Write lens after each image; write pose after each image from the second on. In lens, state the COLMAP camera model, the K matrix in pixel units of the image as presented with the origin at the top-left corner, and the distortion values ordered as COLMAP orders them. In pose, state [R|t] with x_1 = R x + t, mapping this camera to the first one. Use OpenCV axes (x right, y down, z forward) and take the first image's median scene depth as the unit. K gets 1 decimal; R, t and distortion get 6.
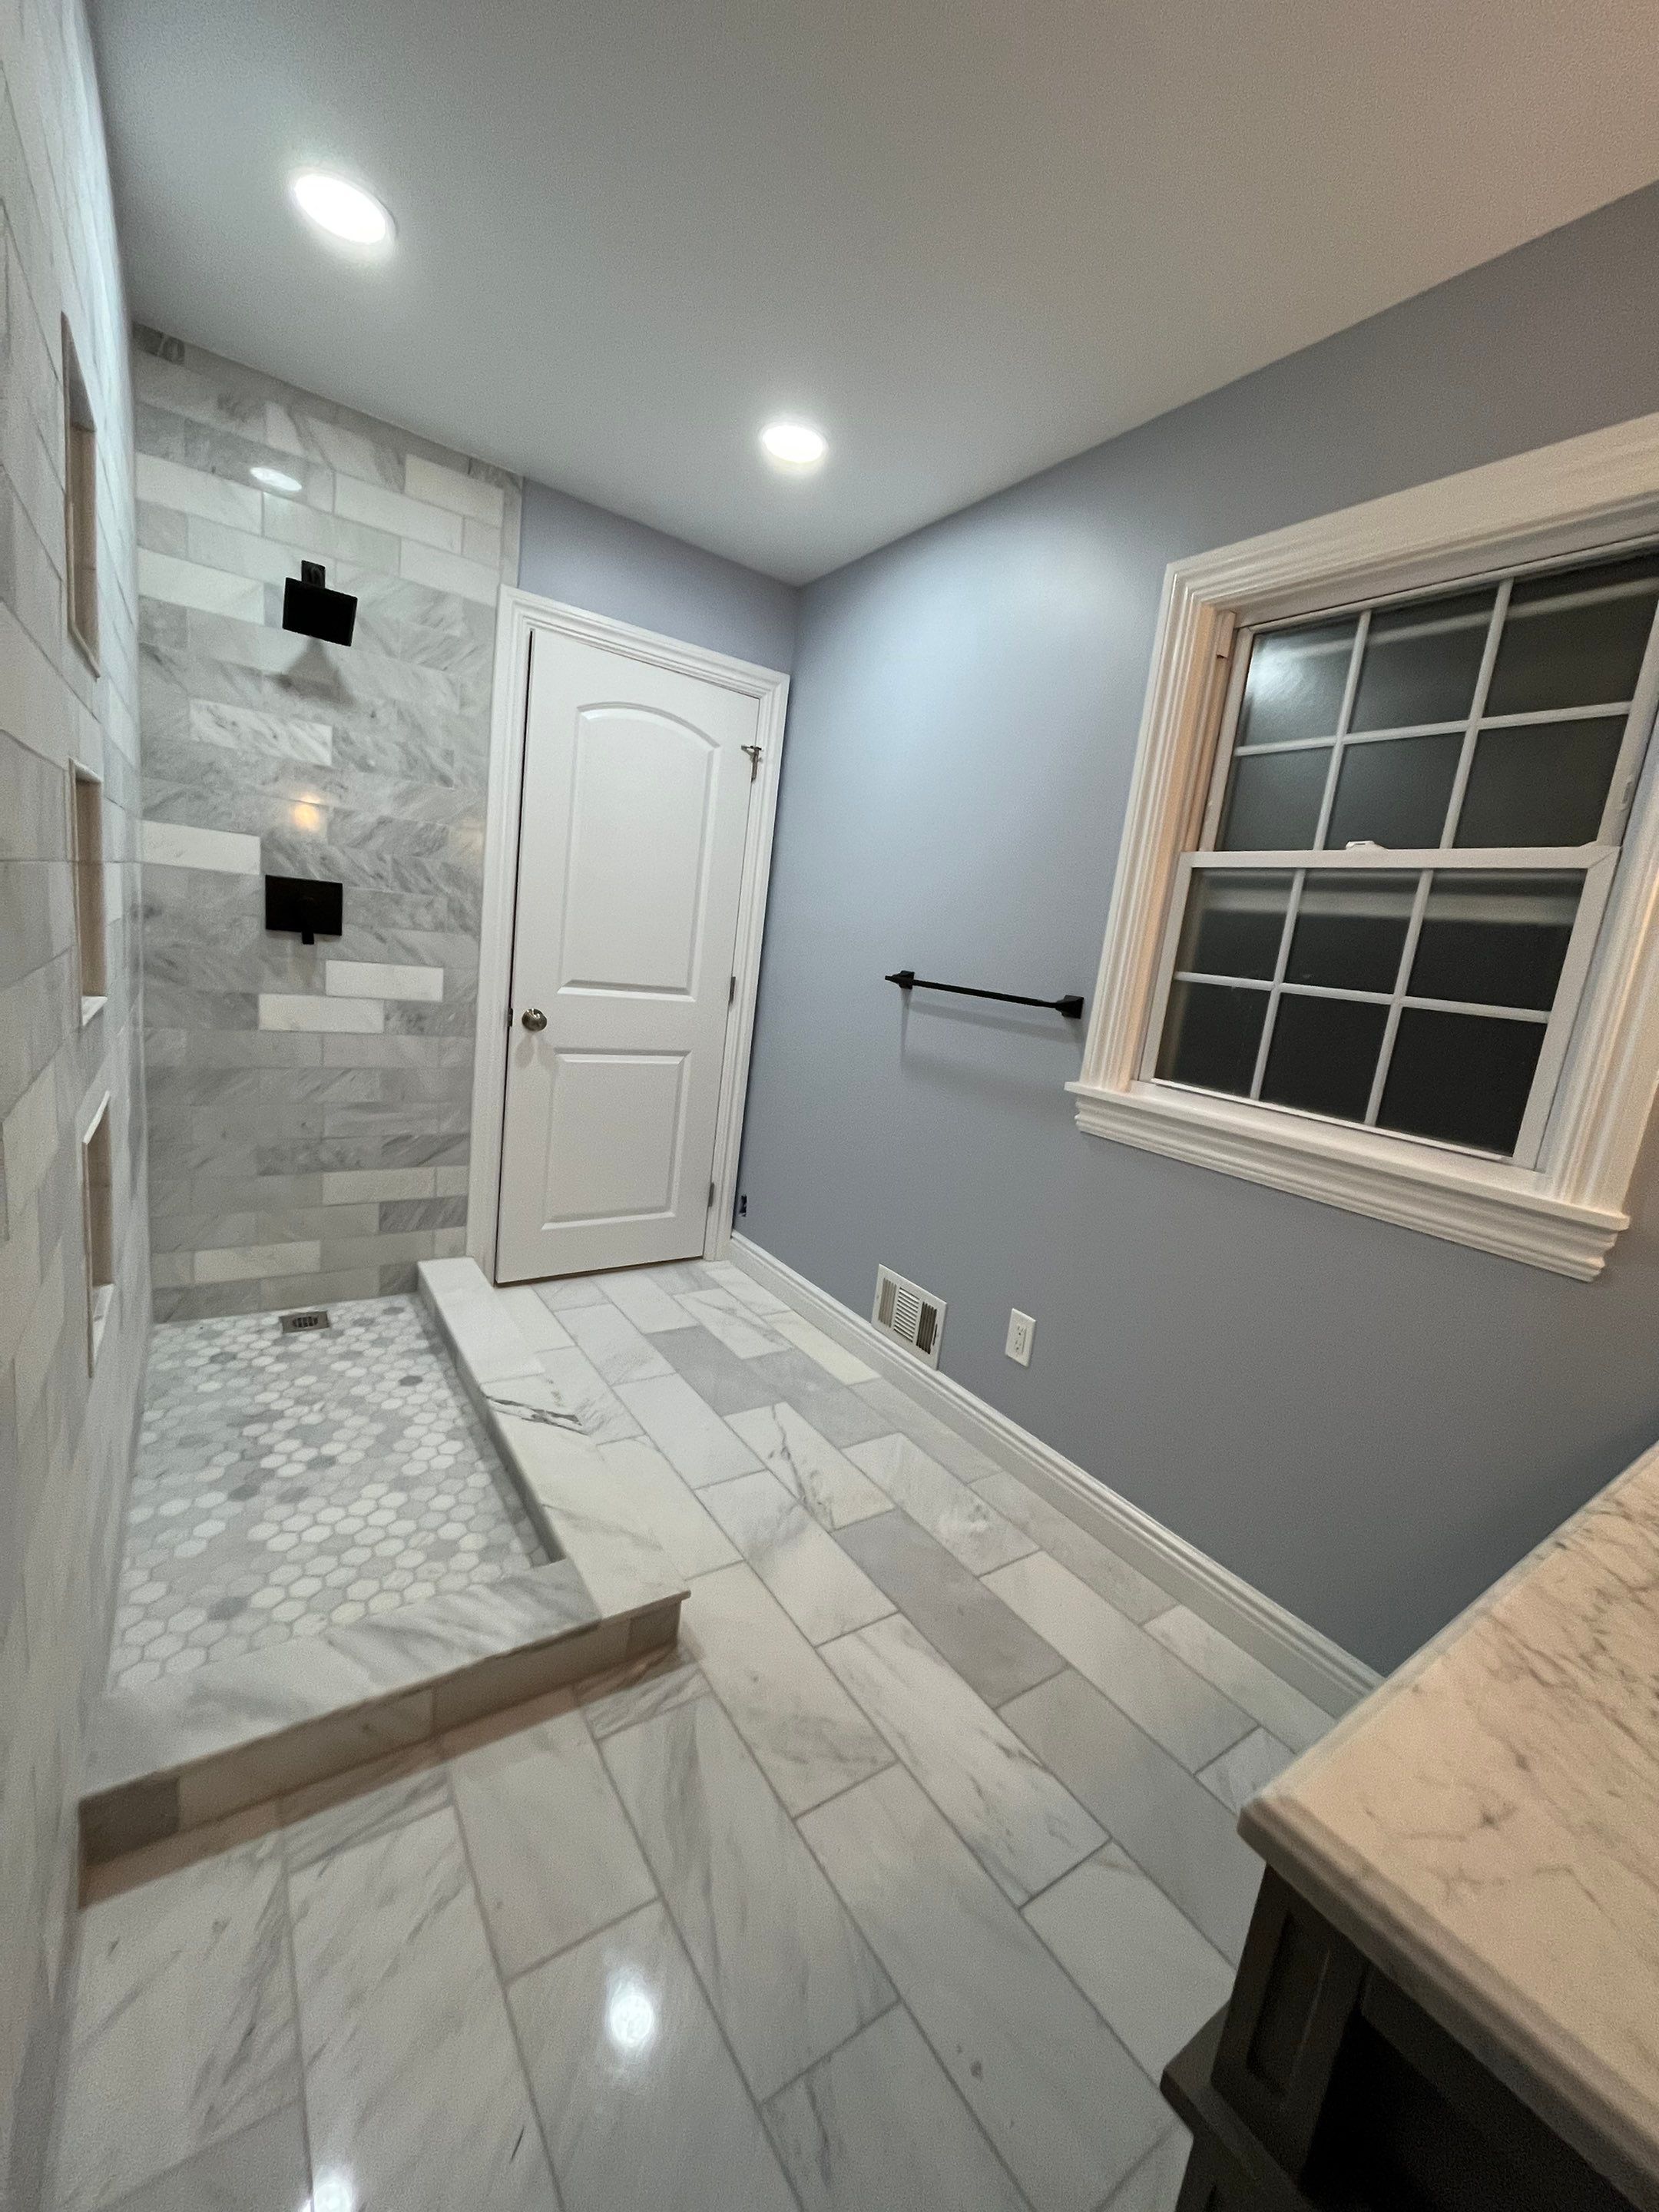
lens RADIAL K [[885.9, 0, 833.4], [0, 885.9, 1103.4], [0, 0, 1]] dist [-0.004817, 0.000002]
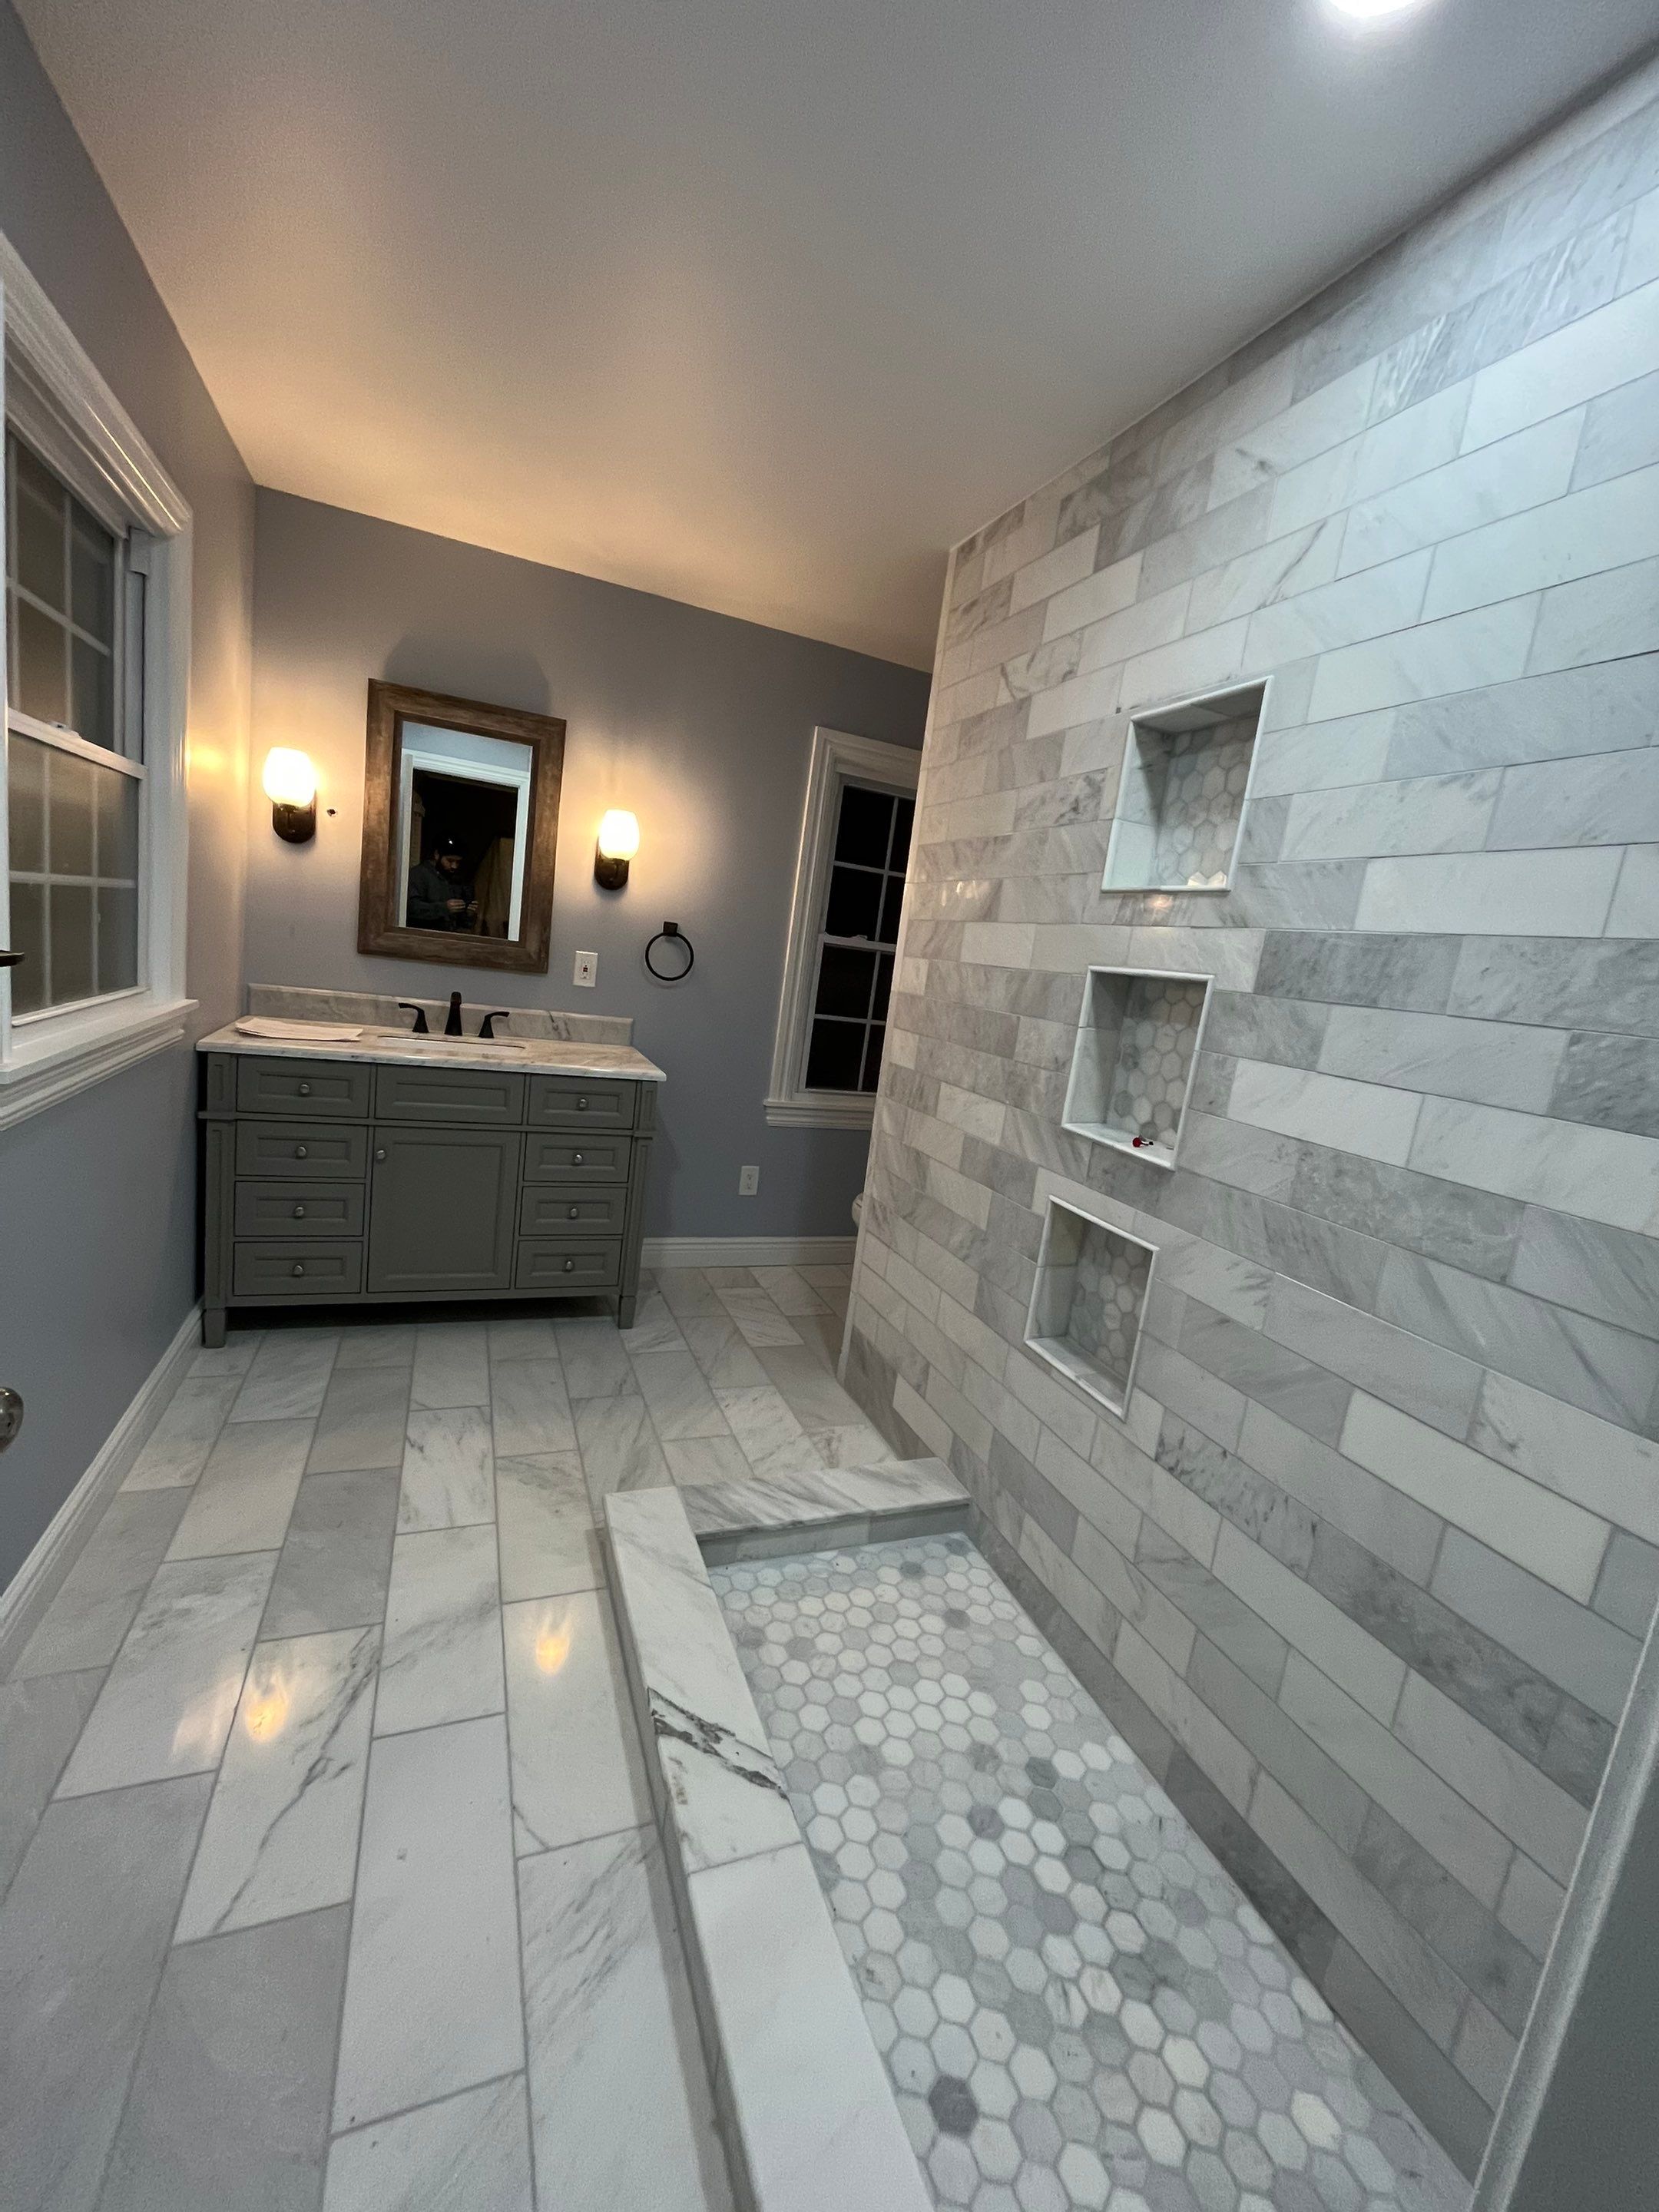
lens RADIAL K [[885.9, 0, 832.6], [0, 885.9, 1105.7], [0, 0, 1]] dist [-0.004817, 0.000002]
pose [[-0.945907, -0.276587, 0.169587, -0.387830], [-0.202092, 0.911219, 0.358942, -0.333476], [-0.253809, 0.305253, -0.917824, 1.396417]]
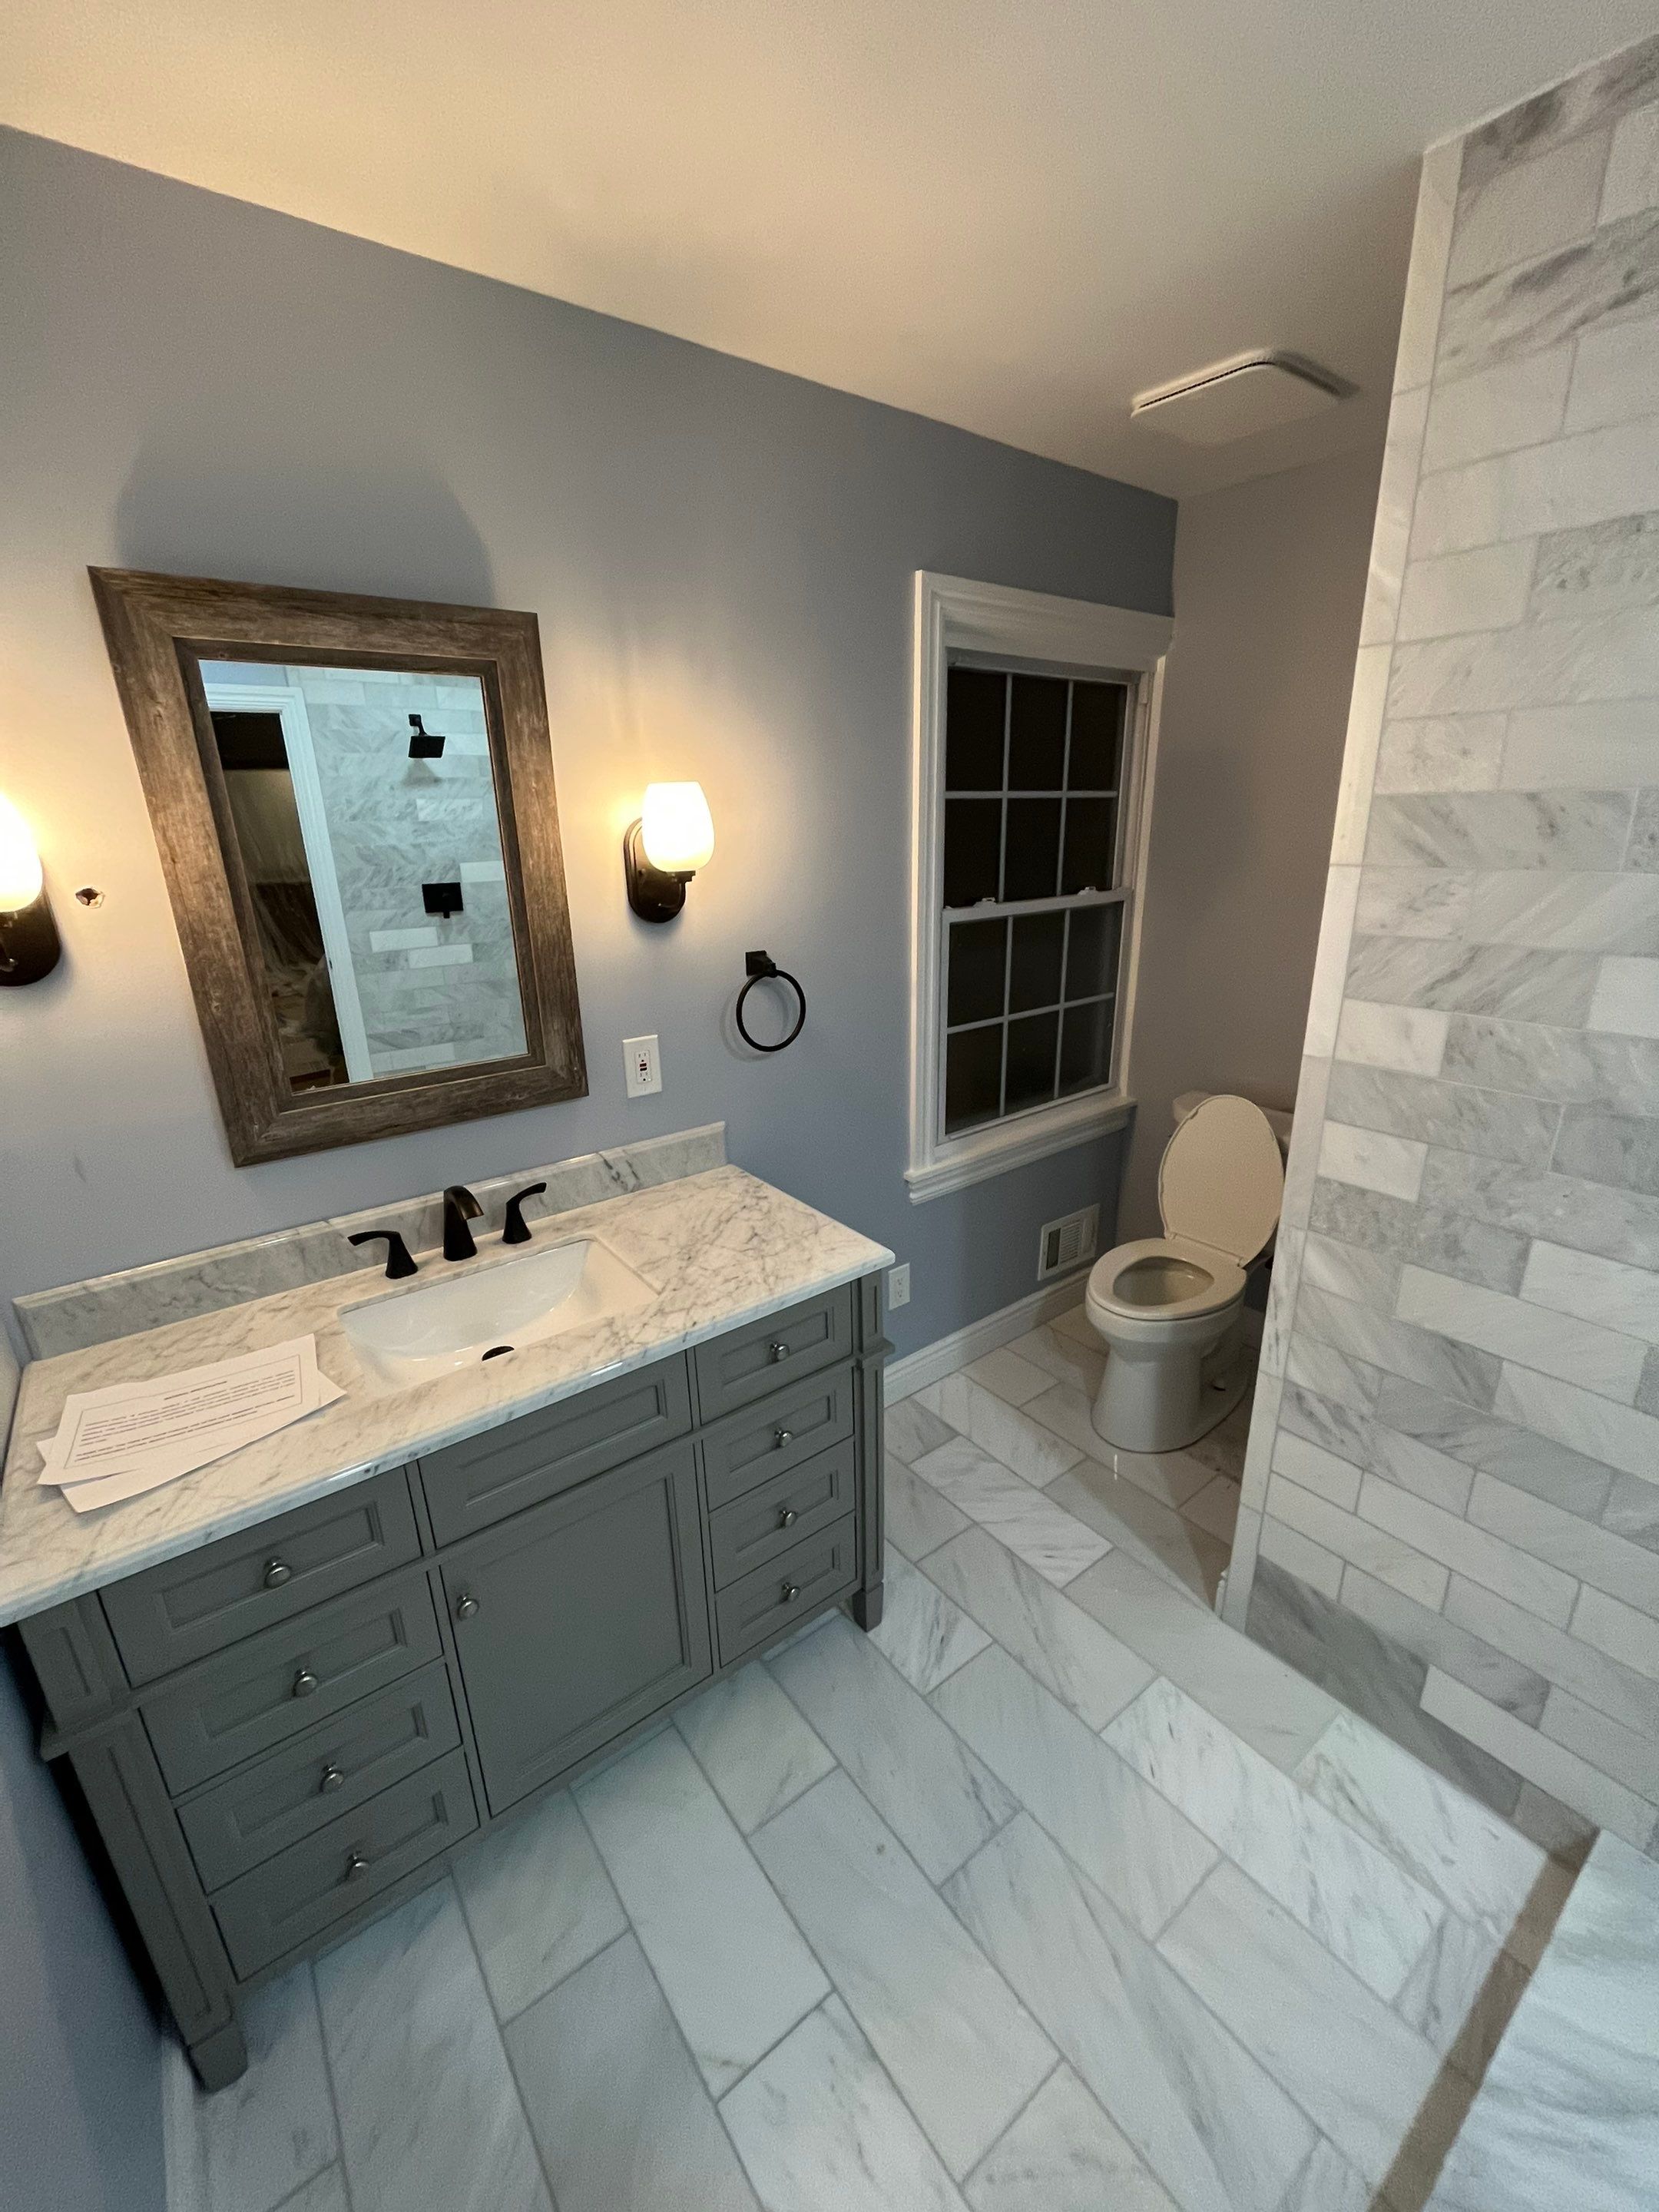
lens RADIAL K [[885.9, 0, 831.0], [0, 885.9, 1103.8], [0, 0, 1]] dist [-0.004817, 0.000002]
pose [[-0.994604, -0.078744, -0.067545, 0.213206], [-0.101305, 0.877528, 0.468702, -0.312210], [0.022365, 0.473016, -0.880770, 0.824517]]
